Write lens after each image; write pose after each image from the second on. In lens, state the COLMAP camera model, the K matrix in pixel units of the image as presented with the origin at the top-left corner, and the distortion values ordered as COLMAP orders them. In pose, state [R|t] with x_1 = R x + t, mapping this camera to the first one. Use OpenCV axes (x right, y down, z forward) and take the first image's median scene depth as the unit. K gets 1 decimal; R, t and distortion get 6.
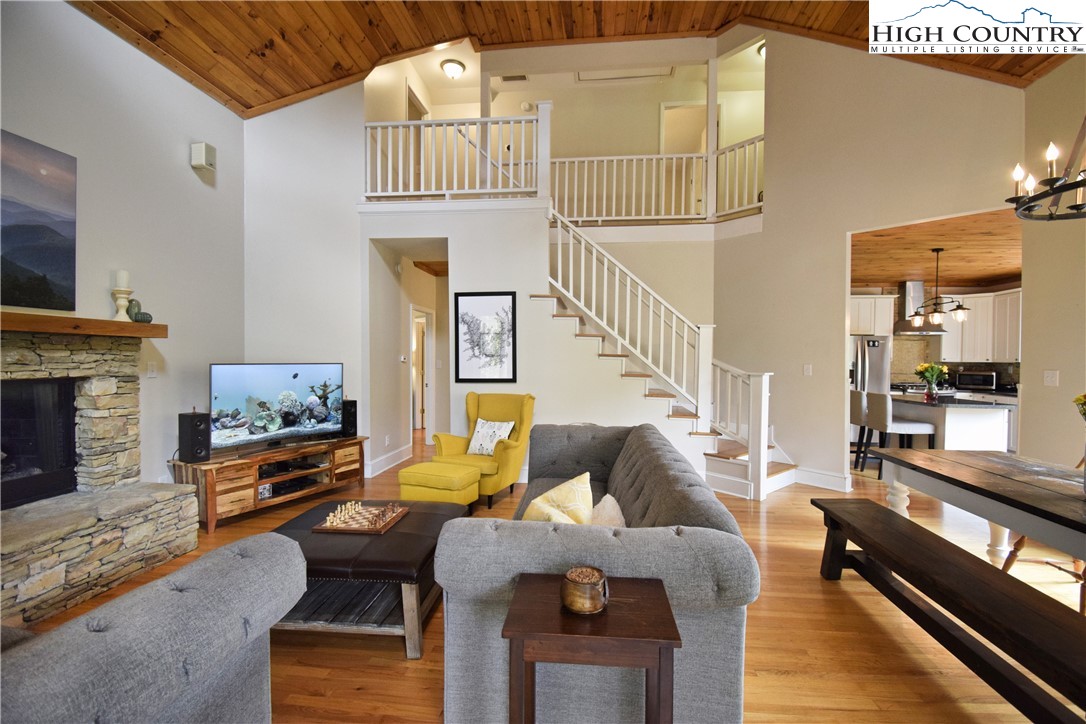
lens RADIAL K [[492.3, 0, 551.3], [0, 492.3, 366.7], [0, 0, 1]] dist [0.019406, -0.024138]
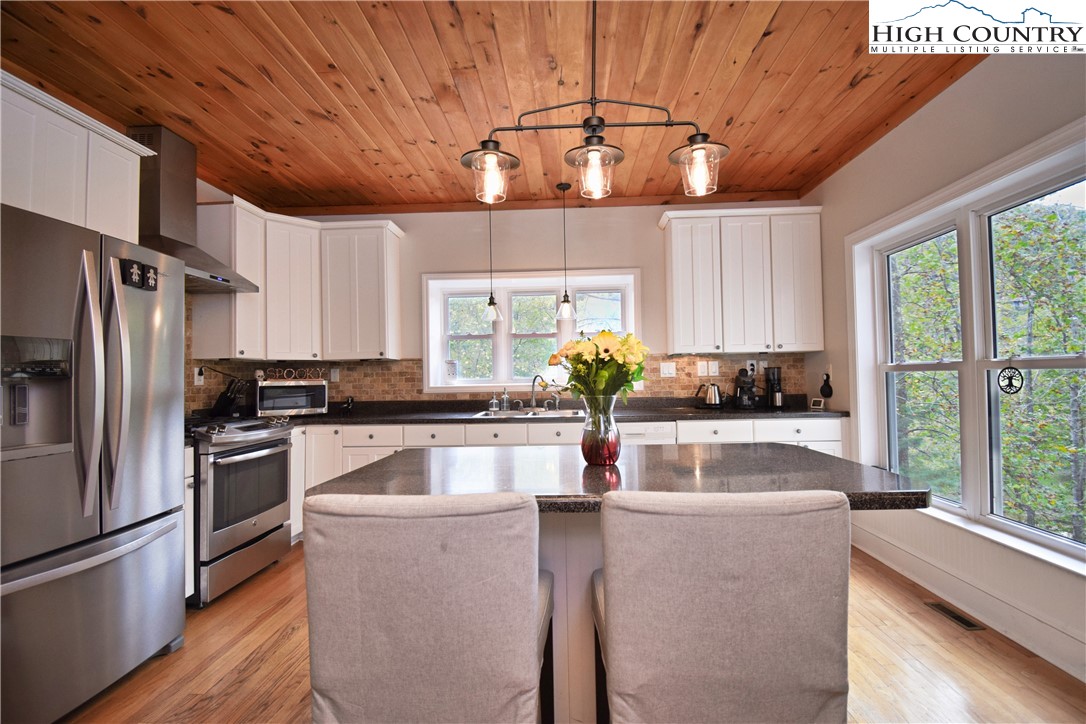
lens RADIAL K [[484.8, 0, 550.7], [0, 484.8, 365.8], [0, 0, 1]] dist [0.019458, -0.025035]
pose [[-0.059291, 0.012543, 0.998162, 0.508659], [0.034694, 0.999343, -0.010497, 0.013966], [-0.997638, 0.034008, -0.059687, 1.054618]]
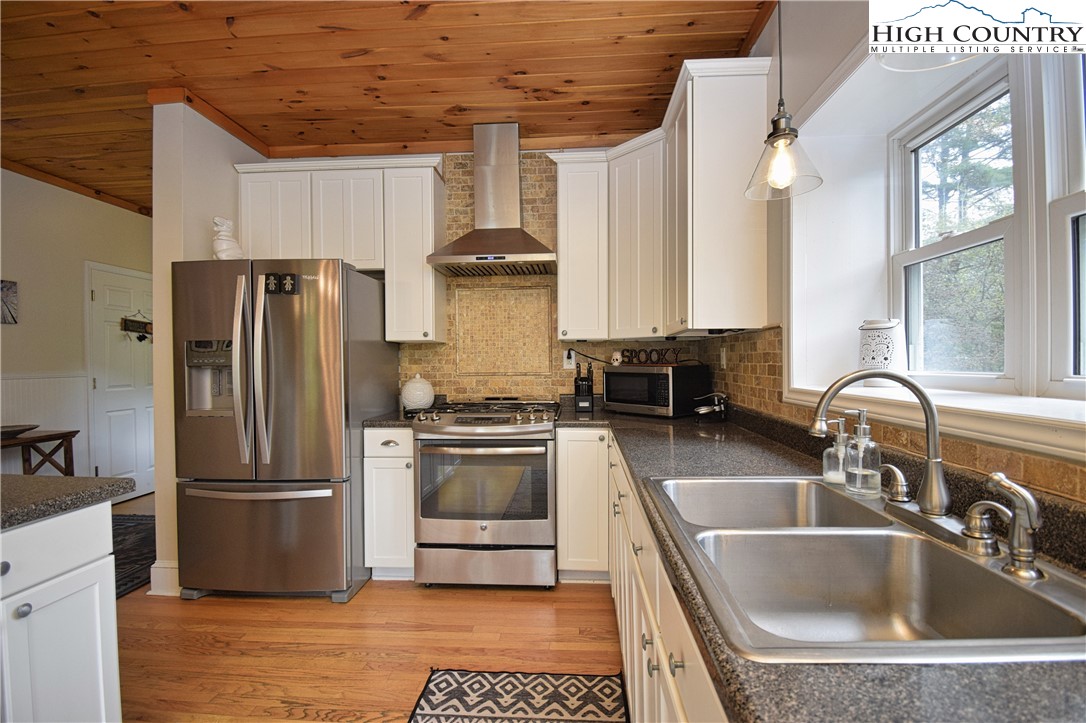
lens RADIAL K [[484.8, 0, 550.7], [0, 484.8, 365.3], [0, 0, 1]] dist [0.019458, -0.025035]
pose [[0.999102, -0.018647, 0.038054, 1.068332], [0.018999, 0.999780, -0.008922, 0.016608], [-0.037880, 0.009637, 0.999236, 0.889998]]
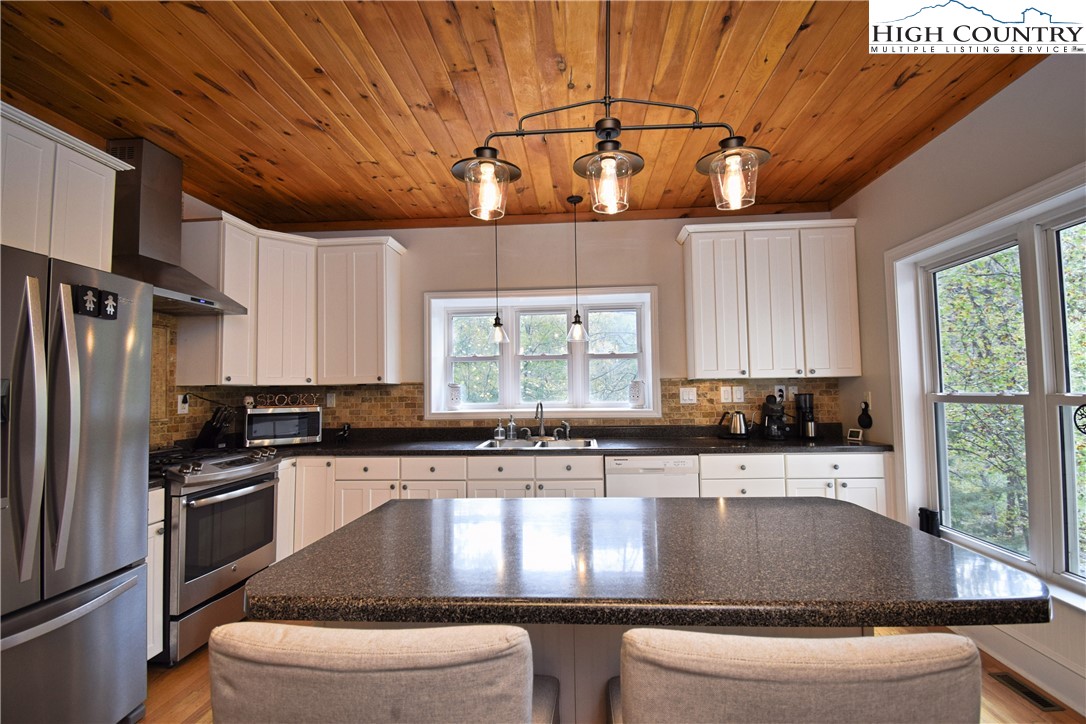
lens RADIAL K [[492.3, 0, 551.3], [0, 492.3, 366.7], [0, 0, 1]] dist [0.019406, -0.024138]
pose [[-0.035385, 0.038318, 0.998639, 0.548399], [0.033051, 0.998763, -0.037152, -0.001909], [-0.998827, 0.031691, -0.036607, 1.048726]]
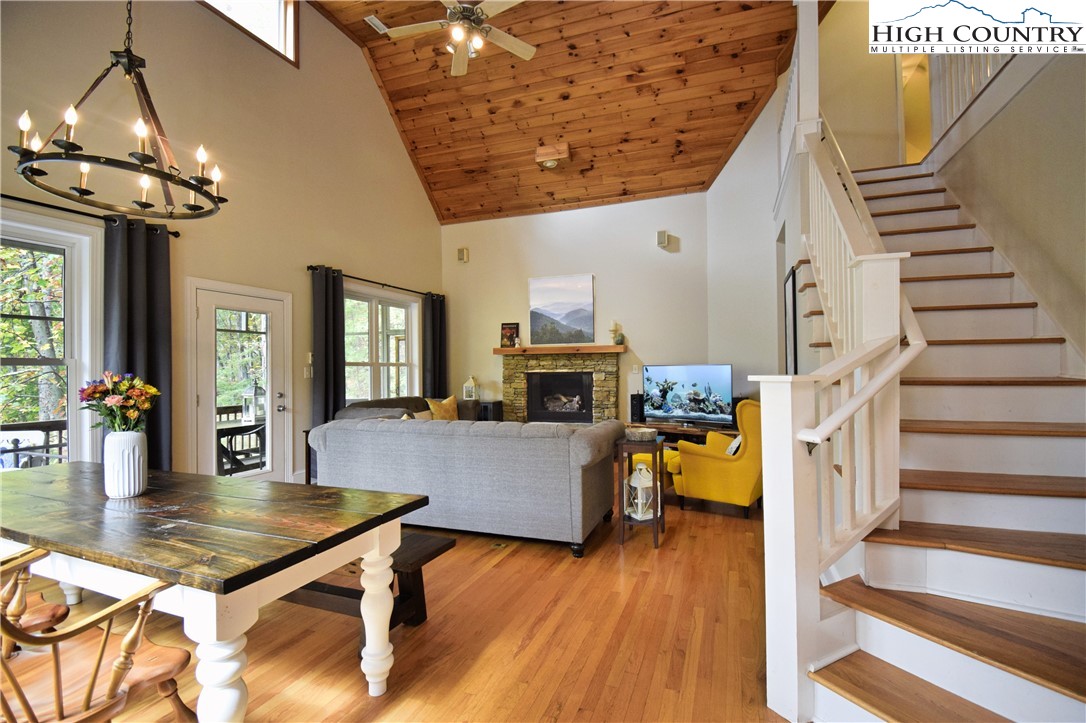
lens RADIAL K [[492.3, 0, 551.3], [0, 492.3, 366.2], [0, 0, 1]] dist [0.019406, -0.024138]
pose [[-0.255906, -0.010110, -0.966649, 0.683136], [-0.006394, 0.999941, -0.008766, 0.008998], [0.966680, 0.003938, -0.255956, 0.755991]]
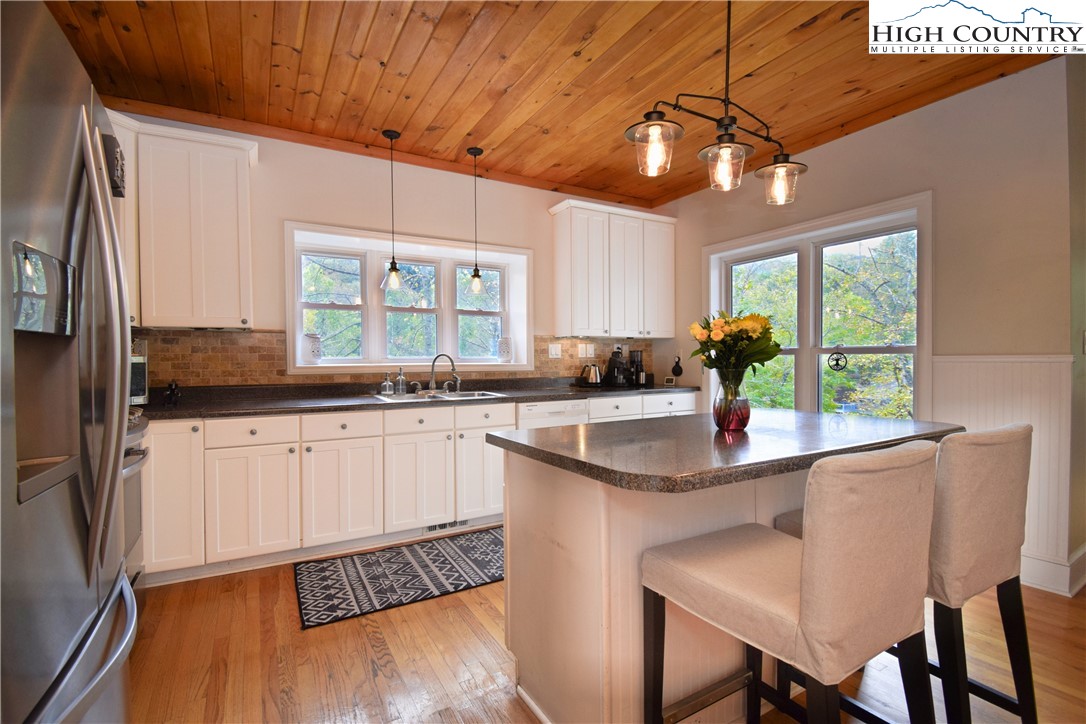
lens RADIAL K [[498.4, 0, 549.7], [0, 498.4, 366.2], [0, 0, 1]] dist [0.016275, -0.028451]
pose [[-0.584735, -0.019884, 0.810981, 0.591370], [0.014405, 0.999287, 0.034888, 0.014531], [-0.811096, 0.032082, -0.584032, 1.289704]]
